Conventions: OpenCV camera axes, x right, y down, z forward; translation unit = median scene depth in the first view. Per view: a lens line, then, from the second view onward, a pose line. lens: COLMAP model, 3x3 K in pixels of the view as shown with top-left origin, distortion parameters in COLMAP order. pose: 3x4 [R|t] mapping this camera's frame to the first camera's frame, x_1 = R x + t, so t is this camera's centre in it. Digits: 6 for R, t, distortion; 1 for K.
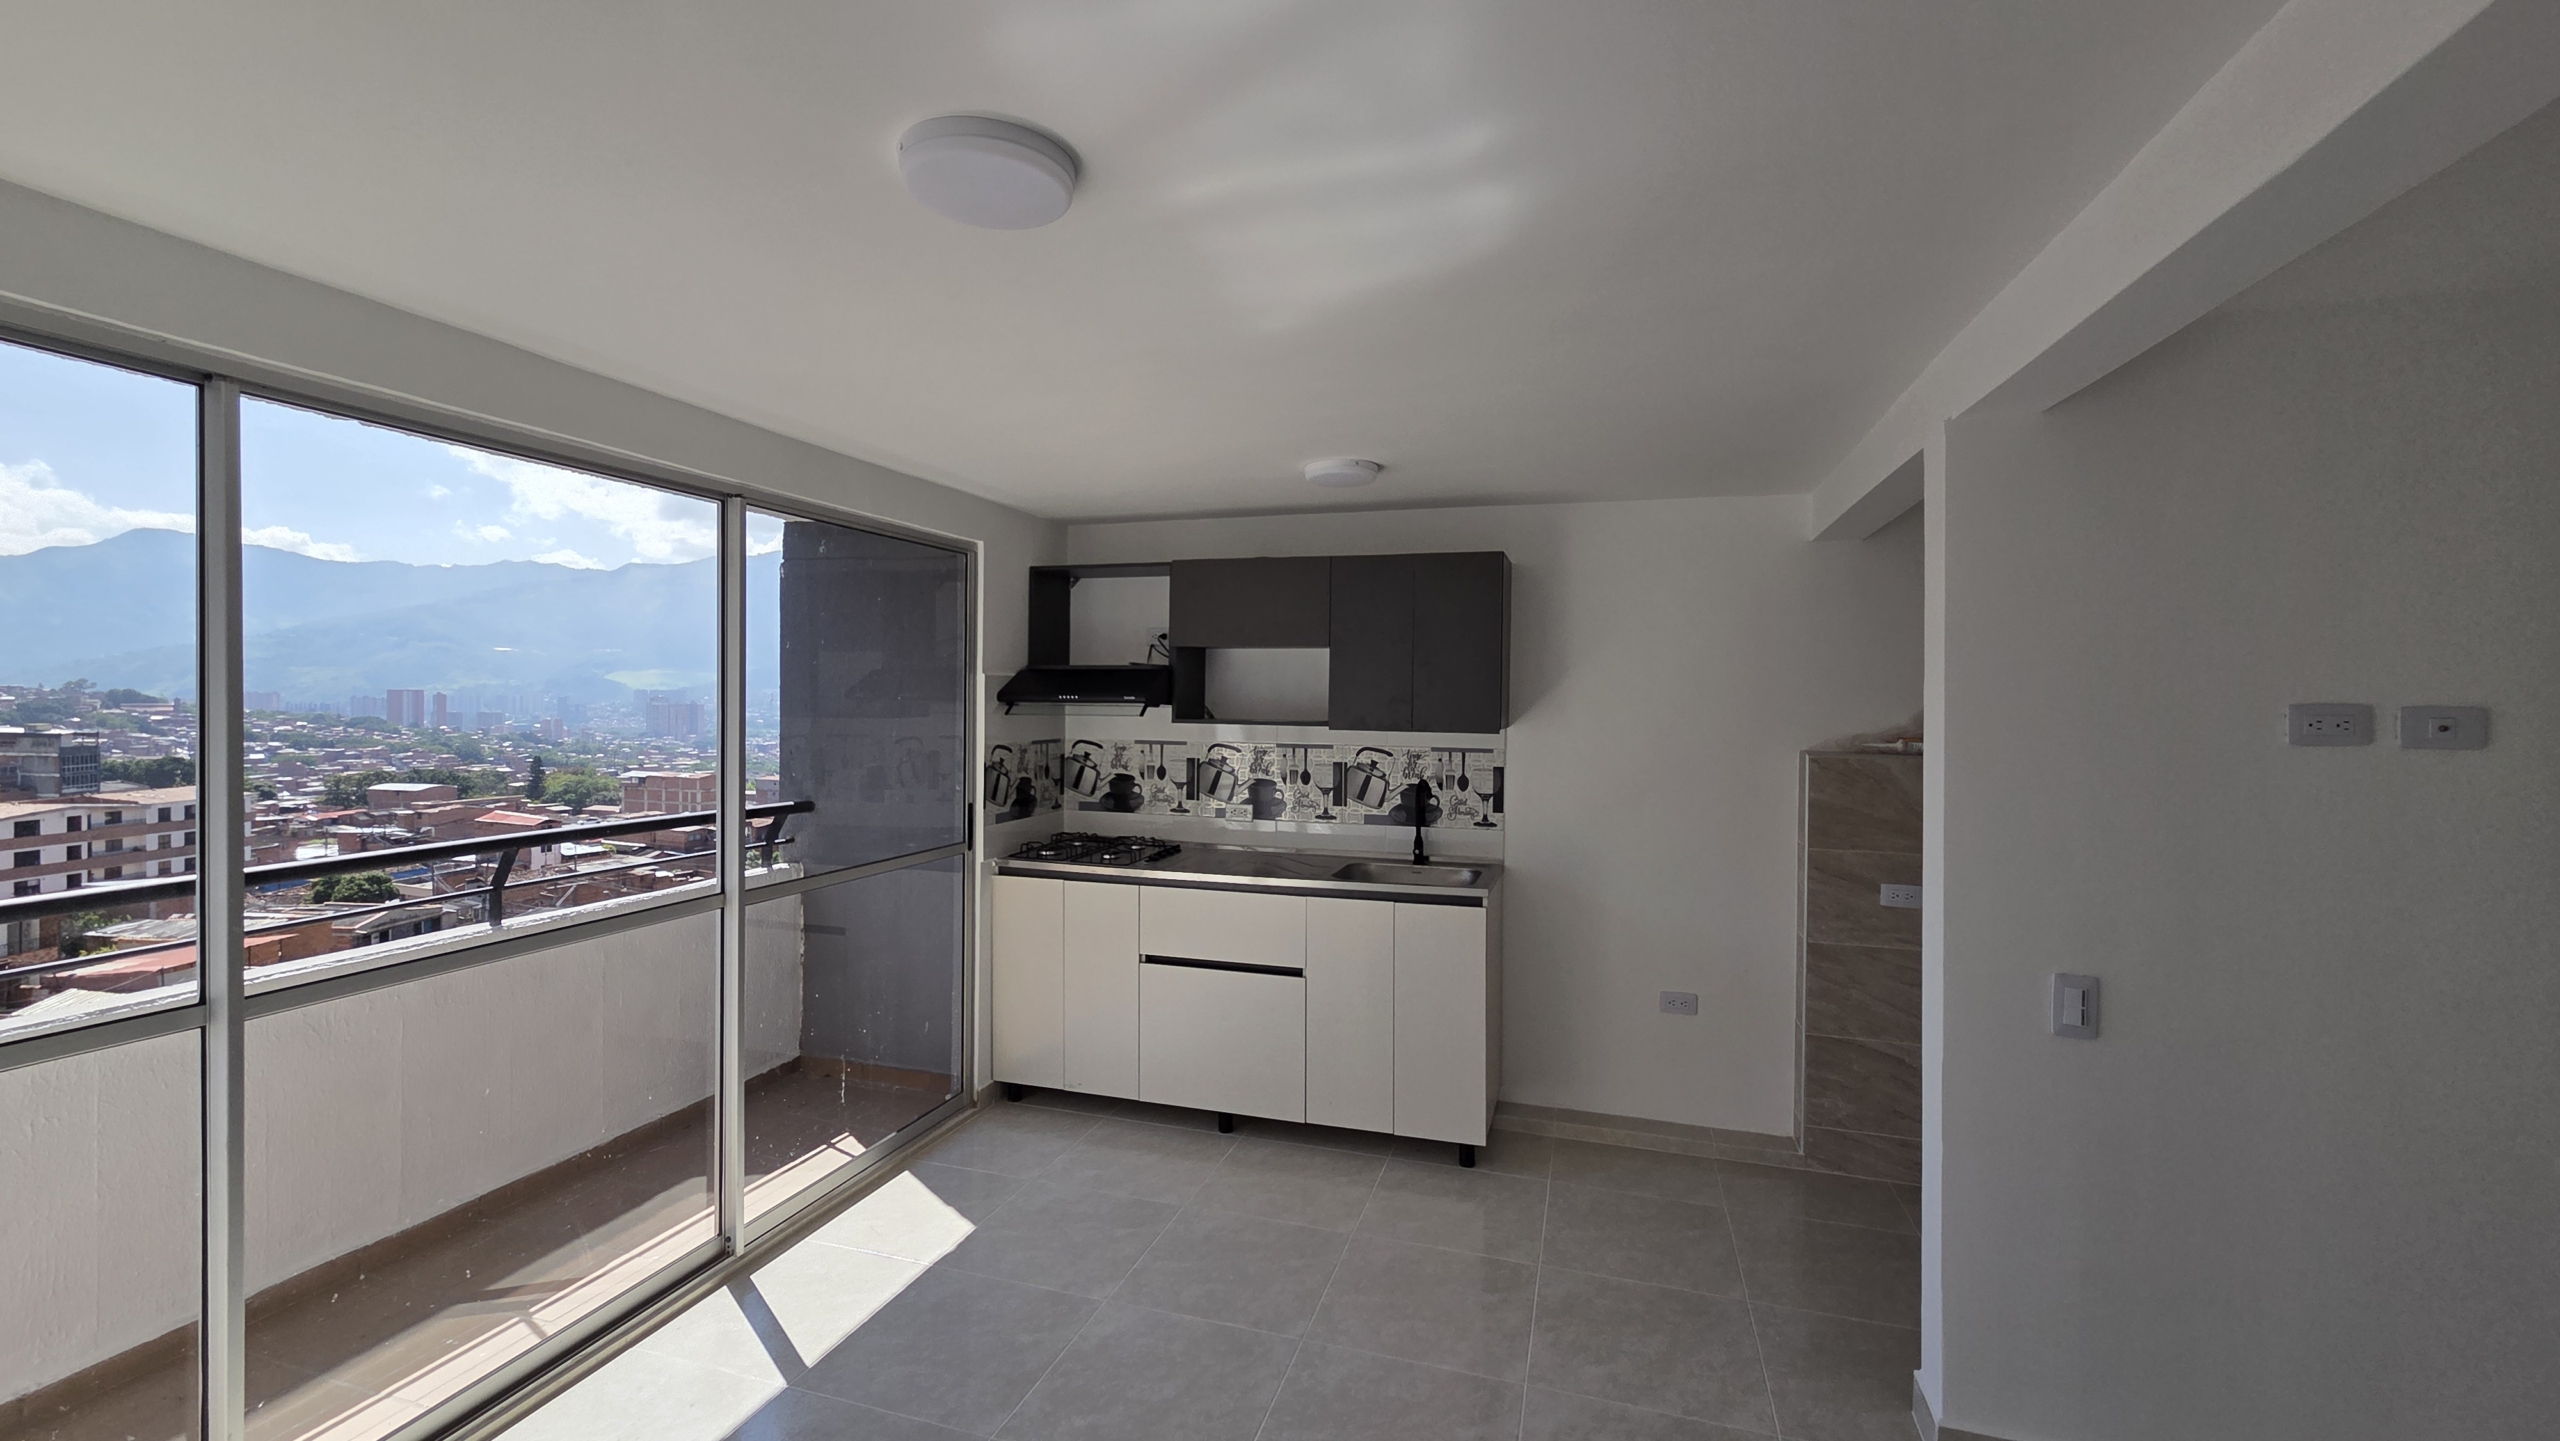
lens RADIAL K [[1061.4, 0, 1283.2], [0, 1061.4, 706.0], [0, 0, 1]] dist [0.013083, -0.000901]
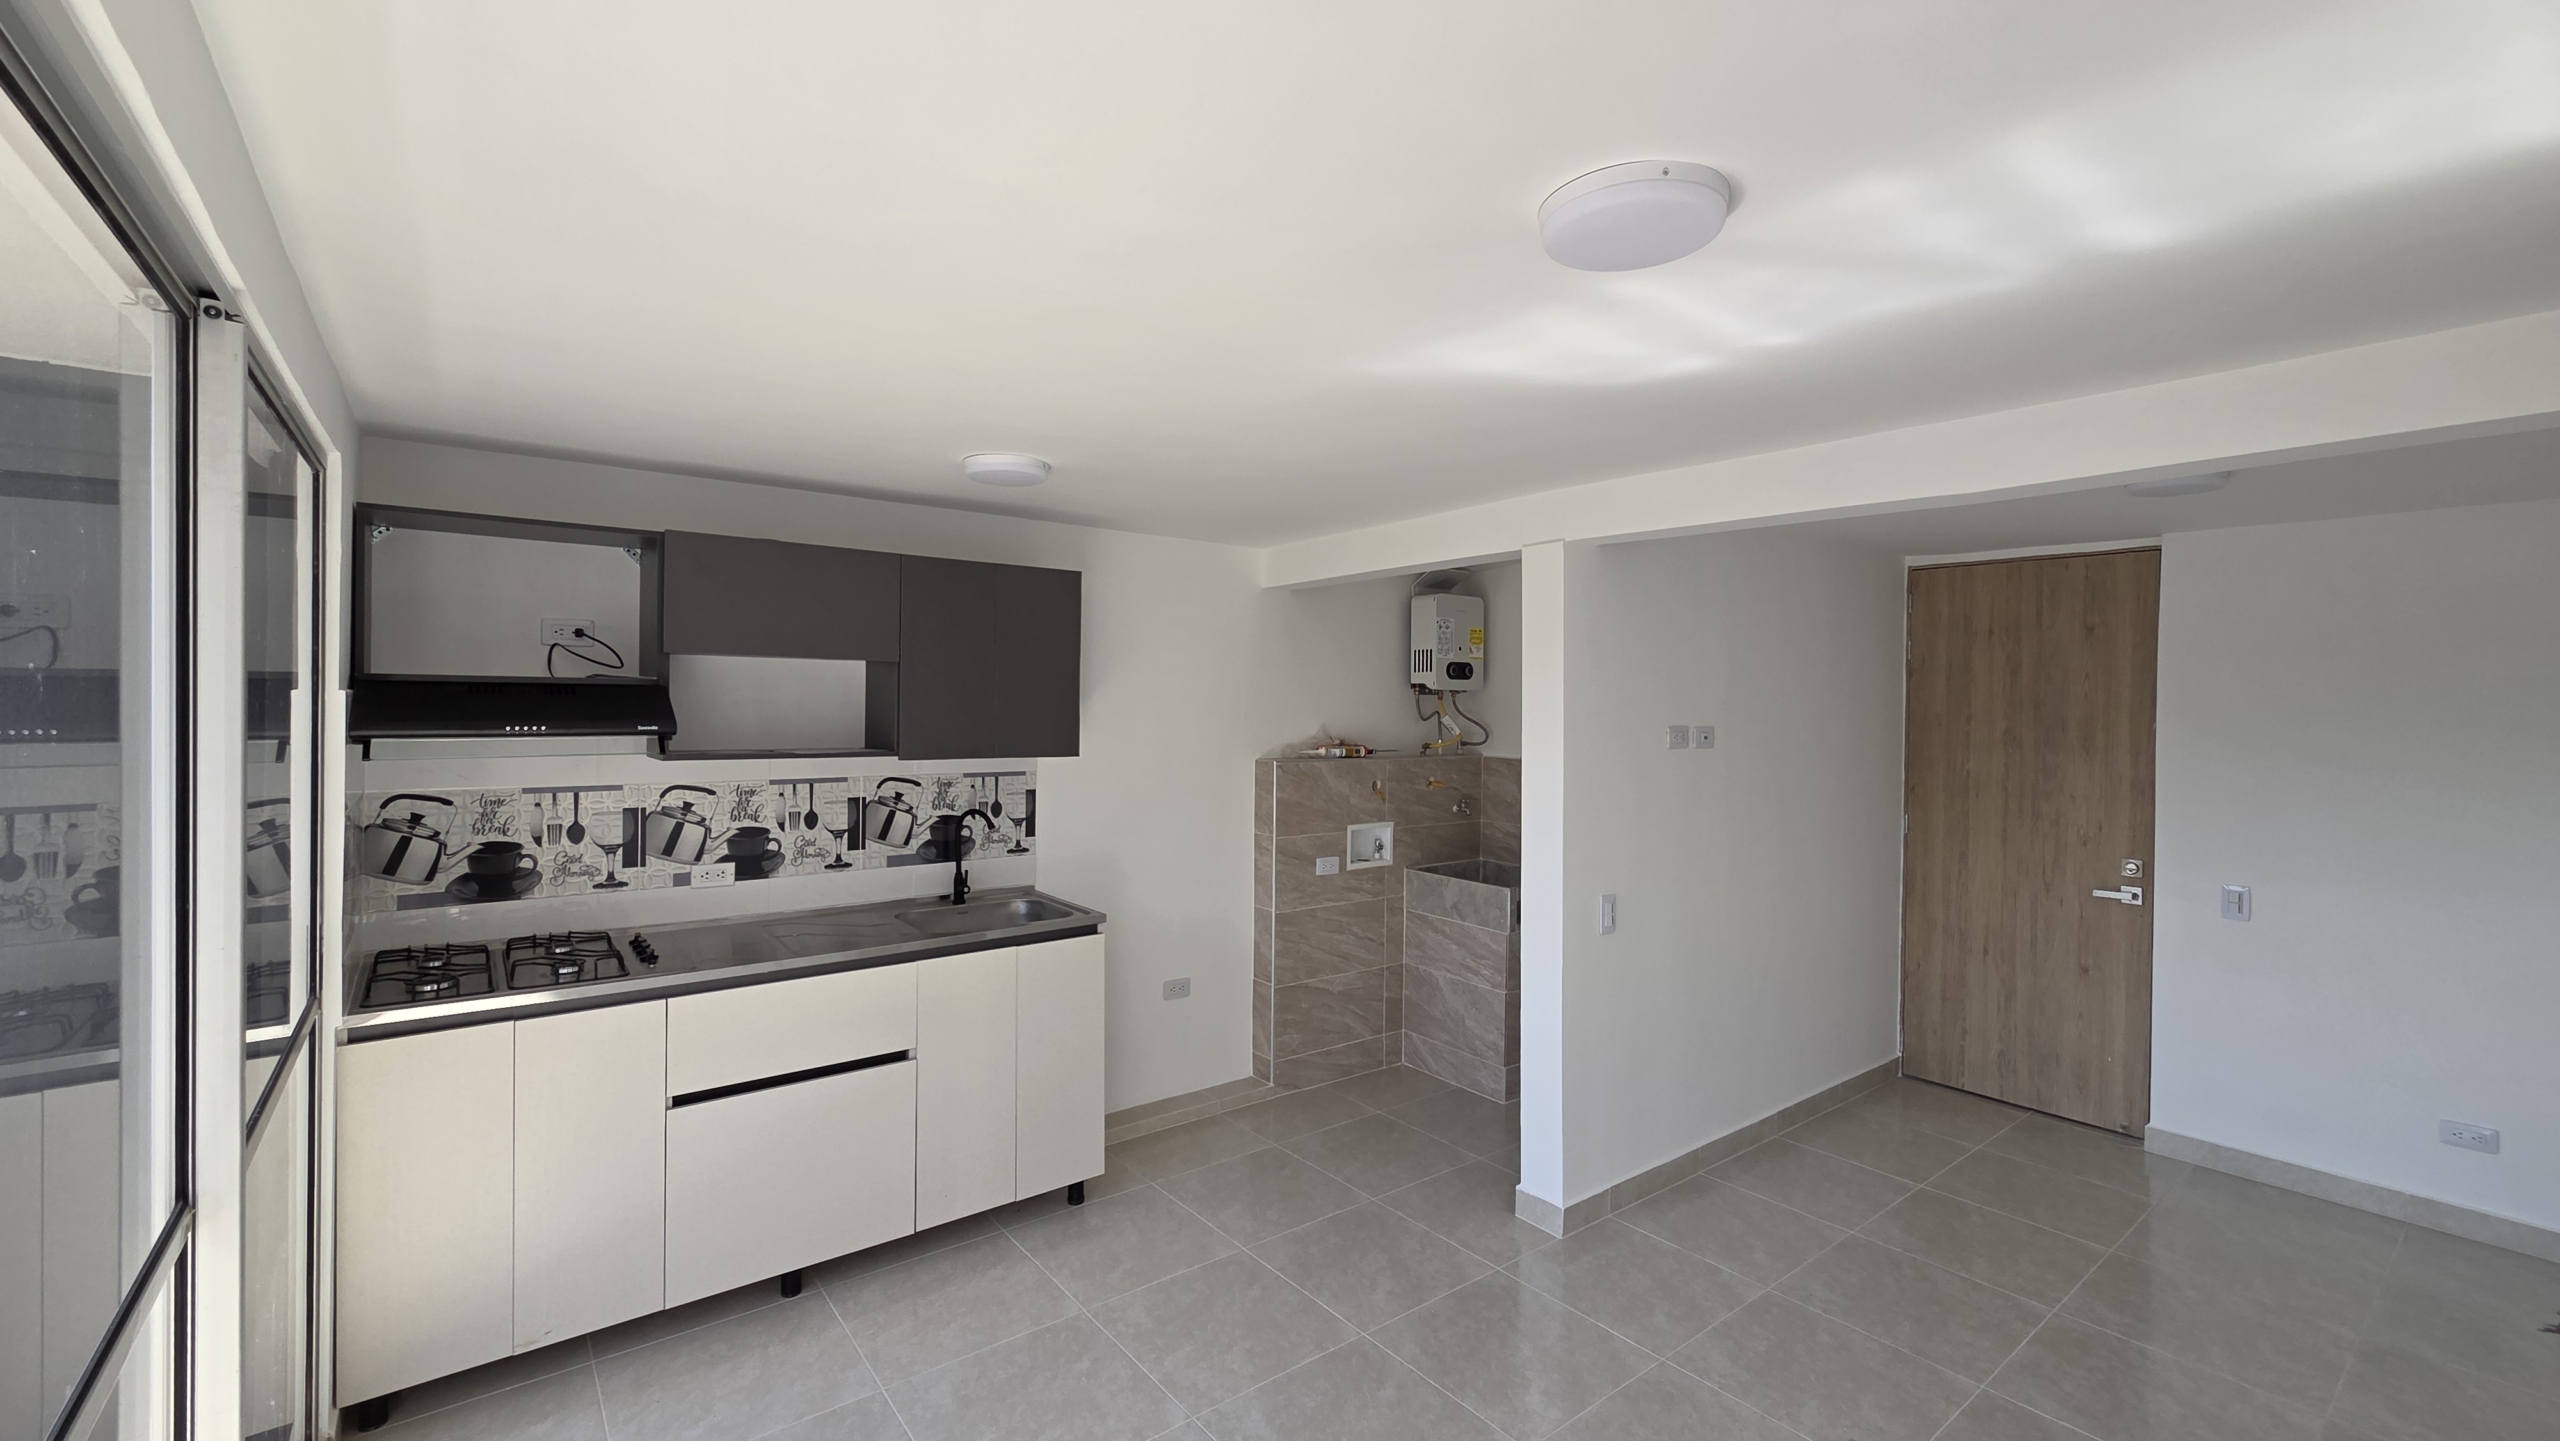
lens RADIAL K [[1061.4, 0, 1284.0], [0, 1061.4, 704.6], [0, 0, 1]] dist [0.013083, -0.000901]
pose [[0.564022, -0.005924, 0.825739, -0.443098], [0.001062, 0.999979, 0.006448, -0.024553], [-0.825759, -0.002759, 0.564016, 0.253582]]
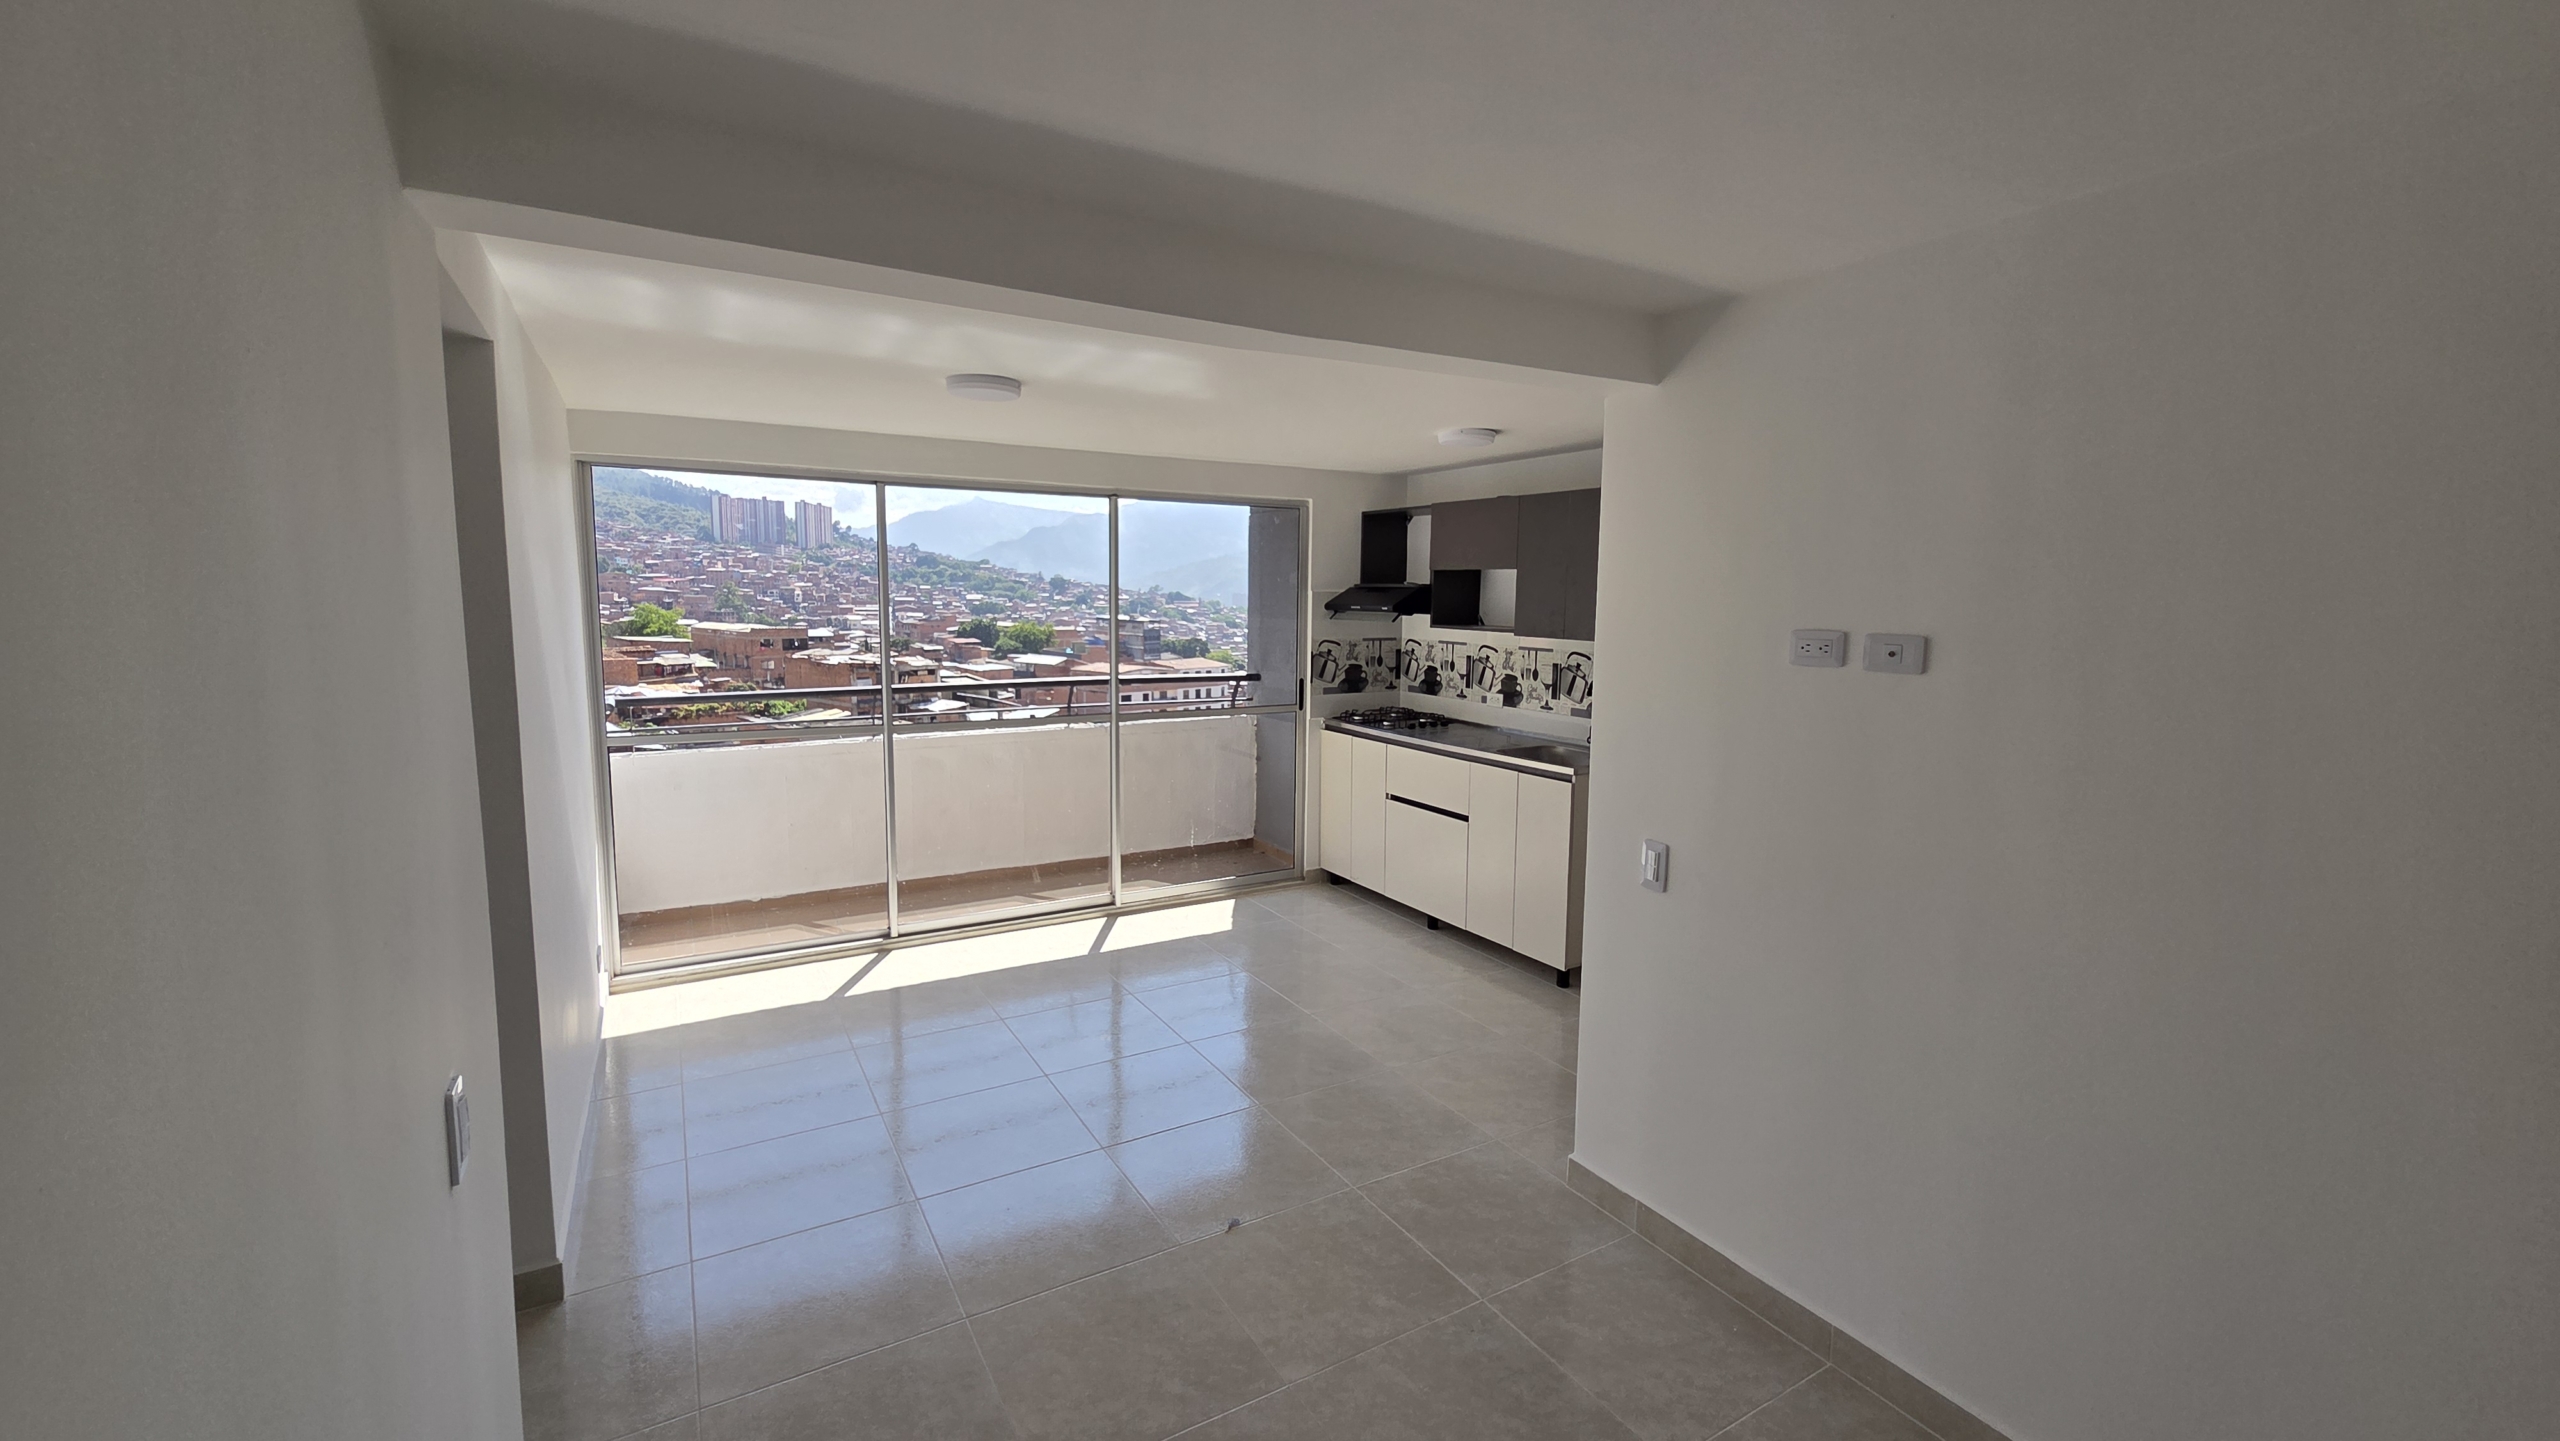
lens RADIAL K [[1061.4, 0, 1274.9], [0, 1061.4, 696.0], [0, 0, 1]] dist [0.013083, -0.000901]
pose [[0.737476, 0.065903, -0.672150, 0.630448], [-0.010042, 0.996188, 0.086656, -0.011644], [0.675299, -0.057158, 0.735326, -0.109145]]
